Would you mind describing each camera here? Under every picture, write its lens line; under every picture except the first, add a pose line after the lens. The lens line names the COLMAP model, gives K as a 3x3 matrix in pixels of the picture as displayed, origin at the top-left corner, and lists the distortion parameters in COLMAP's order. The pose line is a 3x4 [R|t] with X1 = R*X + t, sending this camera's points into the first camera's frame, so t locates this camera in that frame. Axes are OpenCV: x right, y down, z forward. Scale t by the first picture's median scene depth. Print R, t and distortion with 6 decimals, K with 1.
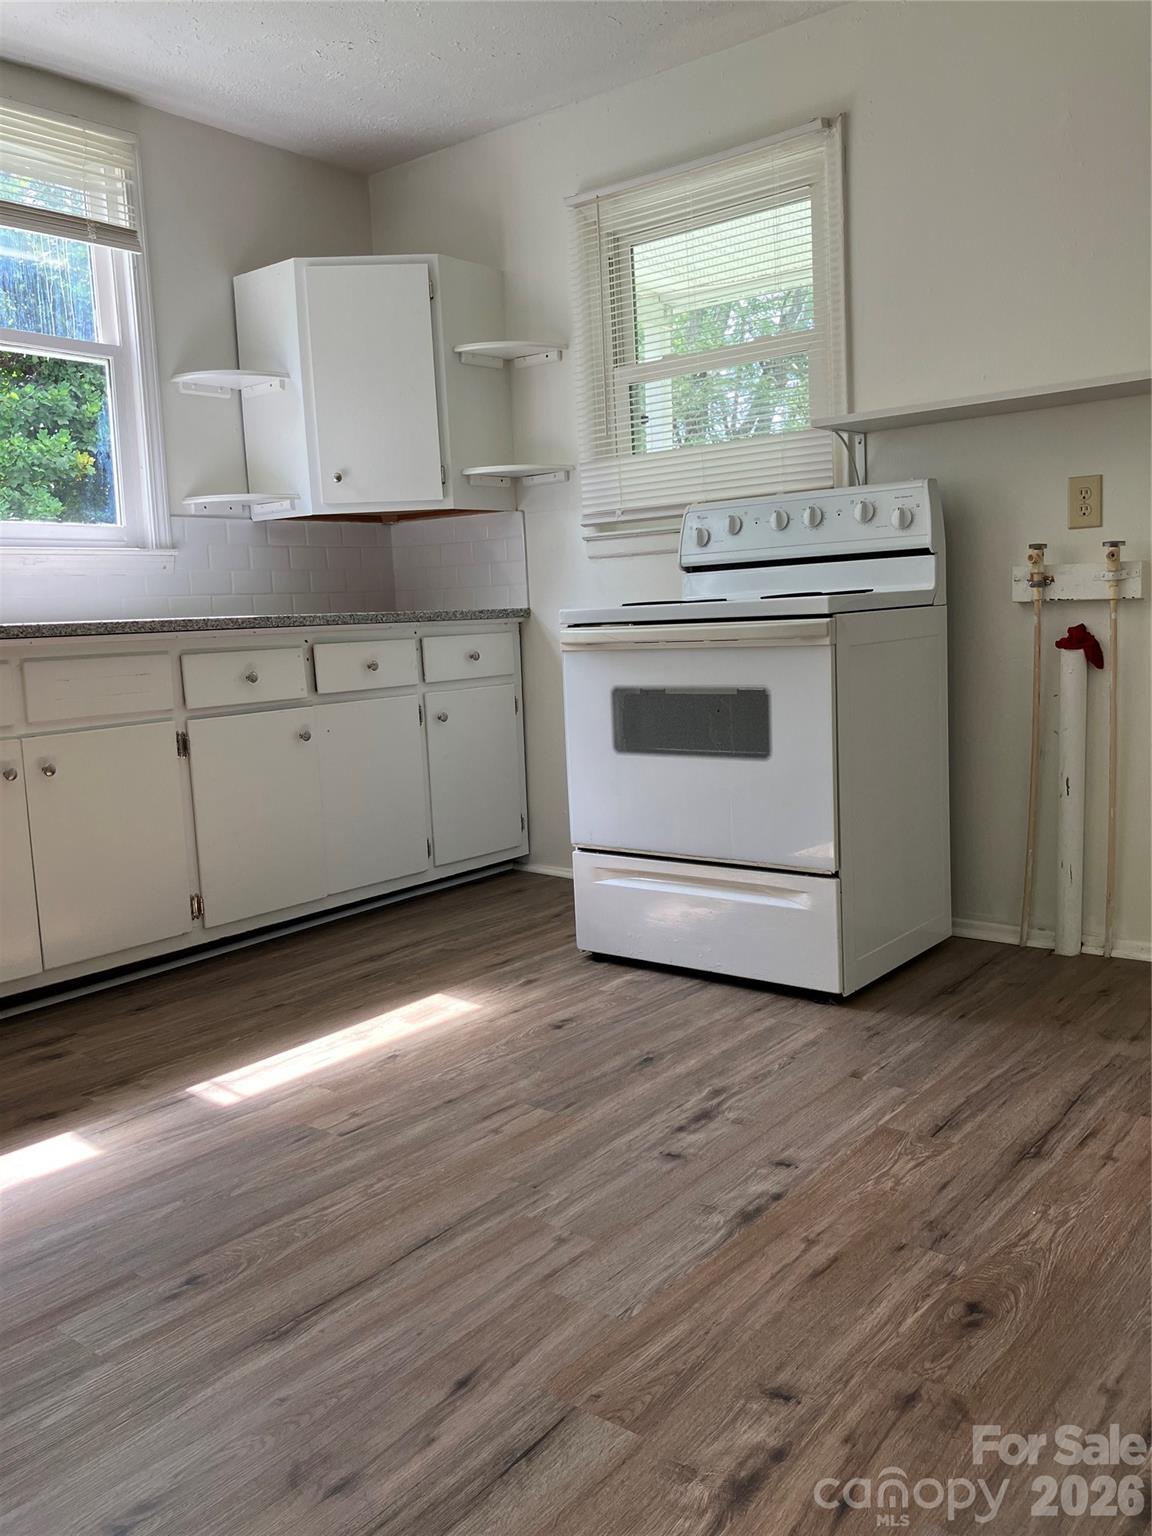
lens RADIAL K [[1256.6, 0, 576.0], [0, 1256.6, 768.0], [0, 0, 1]] dist [0.000325, 0.017130]
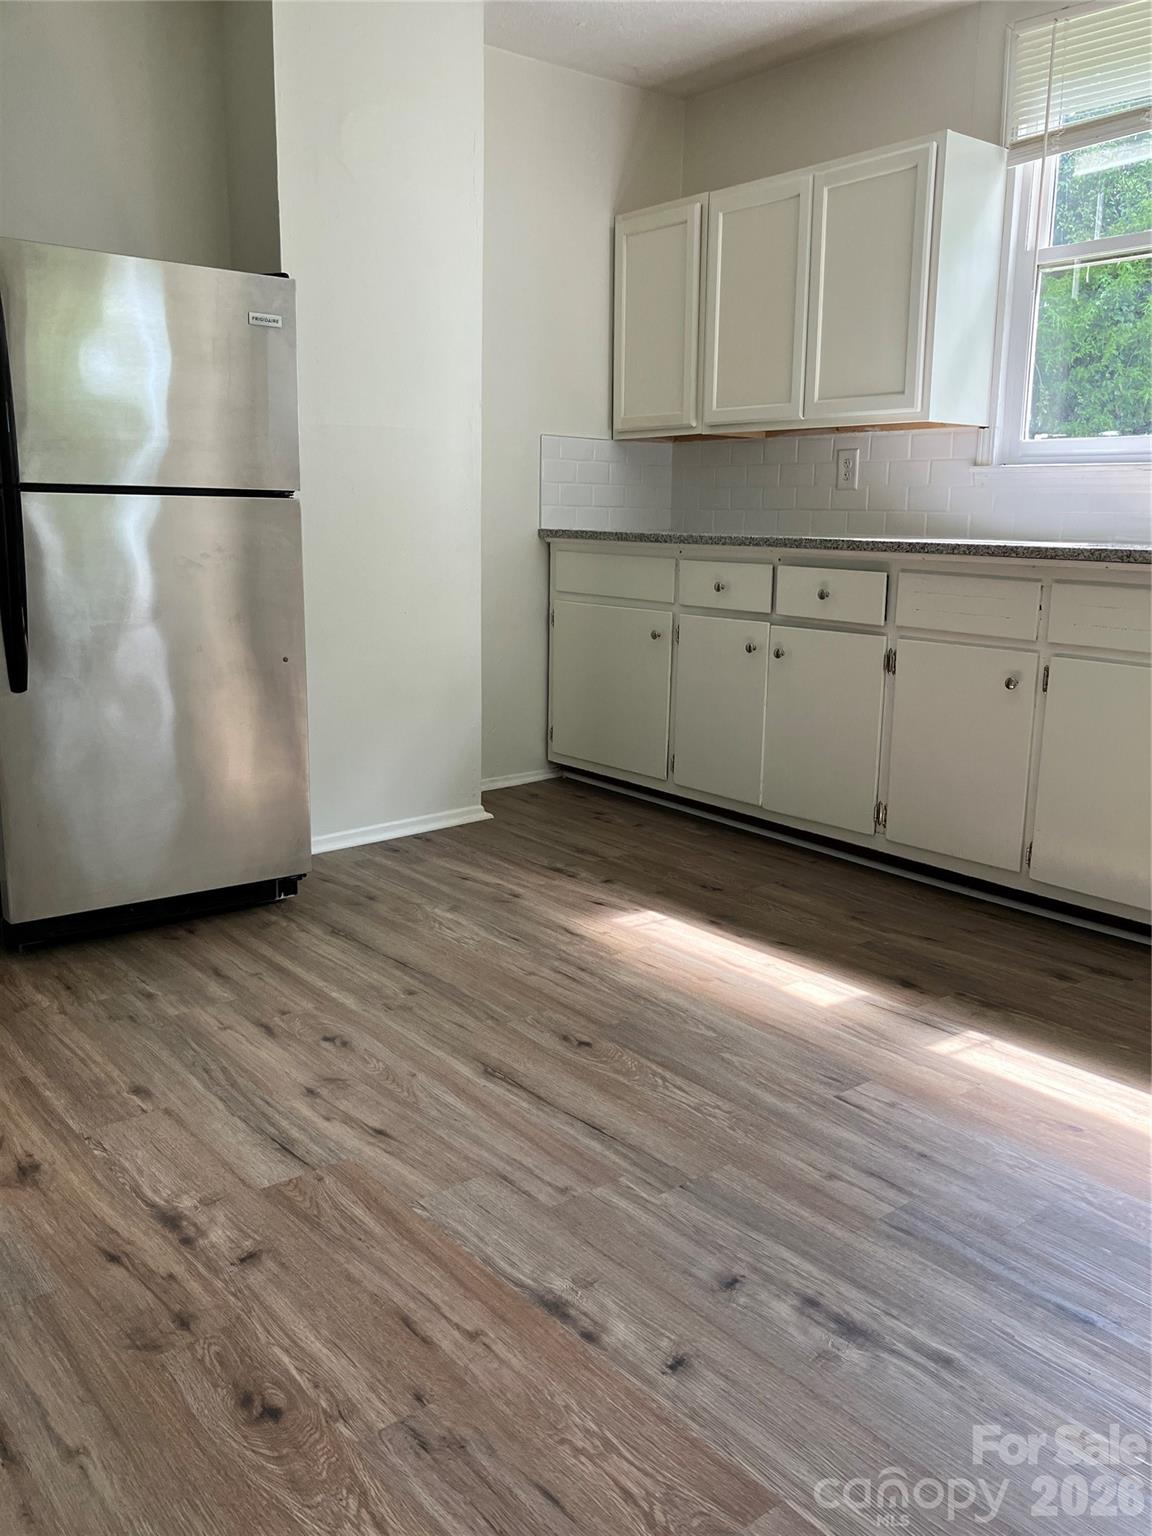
lens RADIAL K [[1221.1, 0, 576.0], [0, 1221.1, 768.0], [0, 0, 1]] dist [0.002190, -0.001908]
pose [[-0.184986, 0.236132, -0.953951, 0.665102], [-0.129400, 0.956400, 0.261831, -0.167916], [0.974185, 0.171876, -0.146365, 0.850945]]
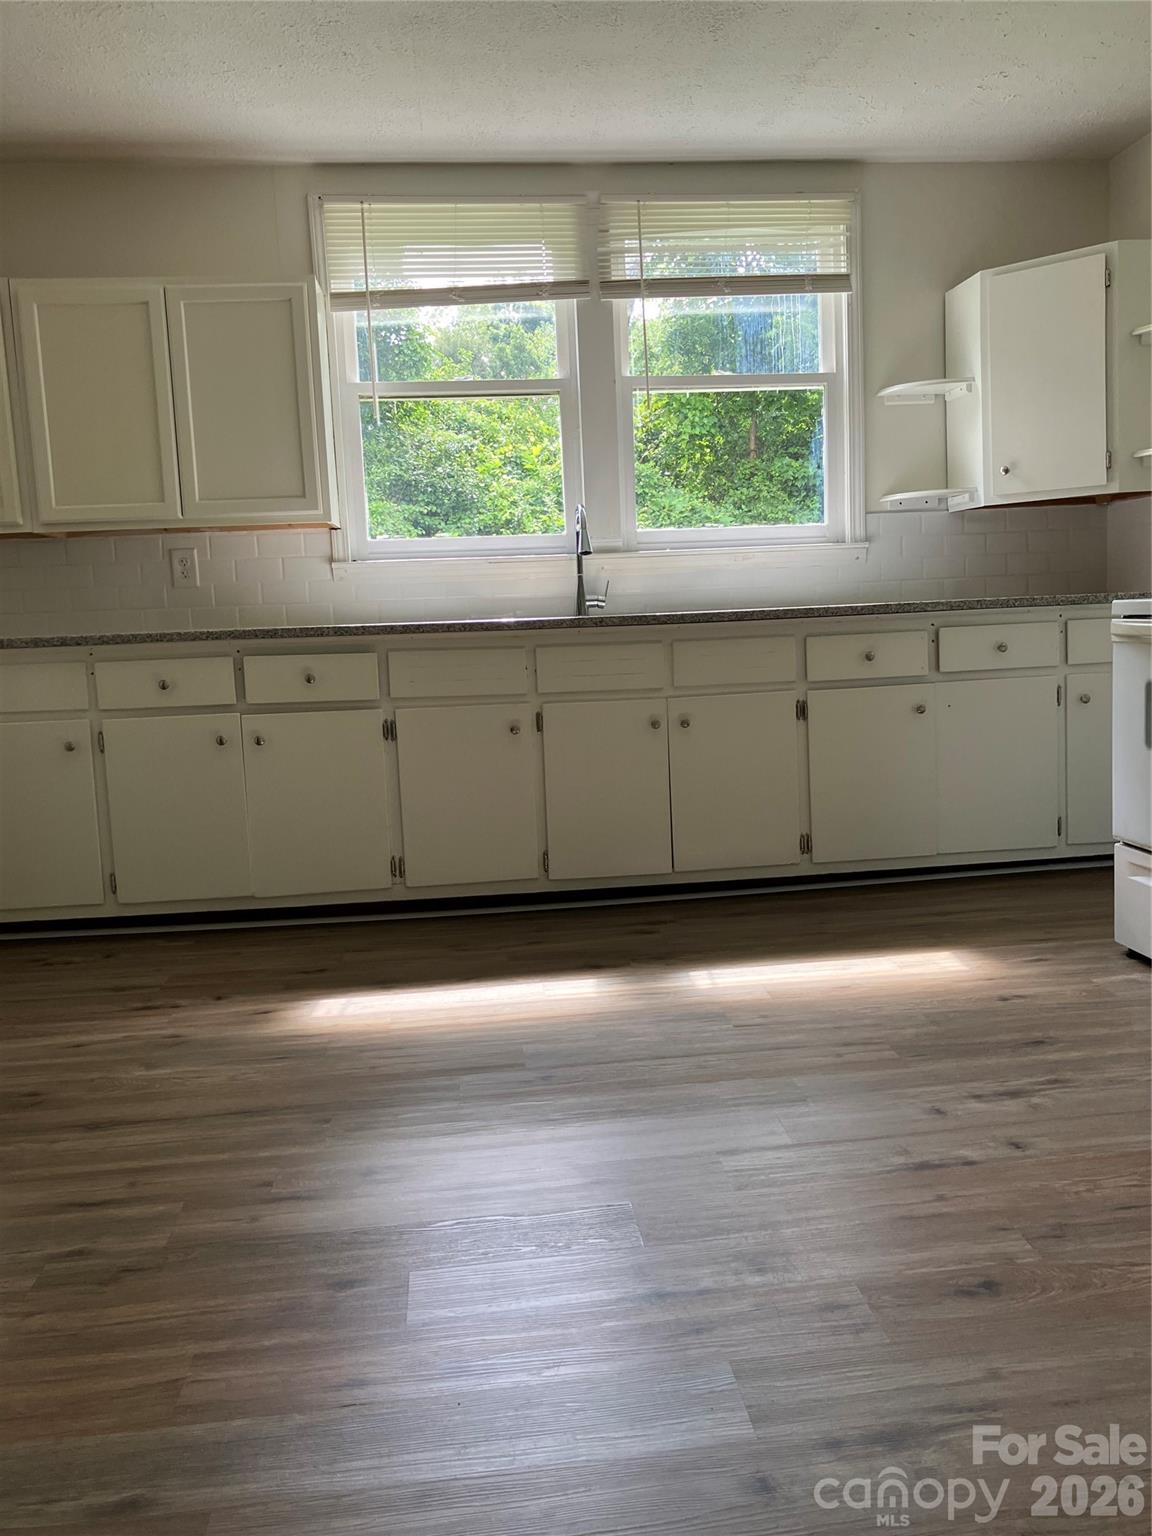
lens RADIAL K [[1239.1, 0, 578.5], [0, 1239.1, 737.3], [0, 0, 1]] dist [0.046142, -0.110770]
pose [[0.706577, 0.081302, -0.702951, 0.526797], [-0.073477, 0.996438, 0.041391, -0.036159], [0.703812, 0.022405, 0.710033, -0.005260]]
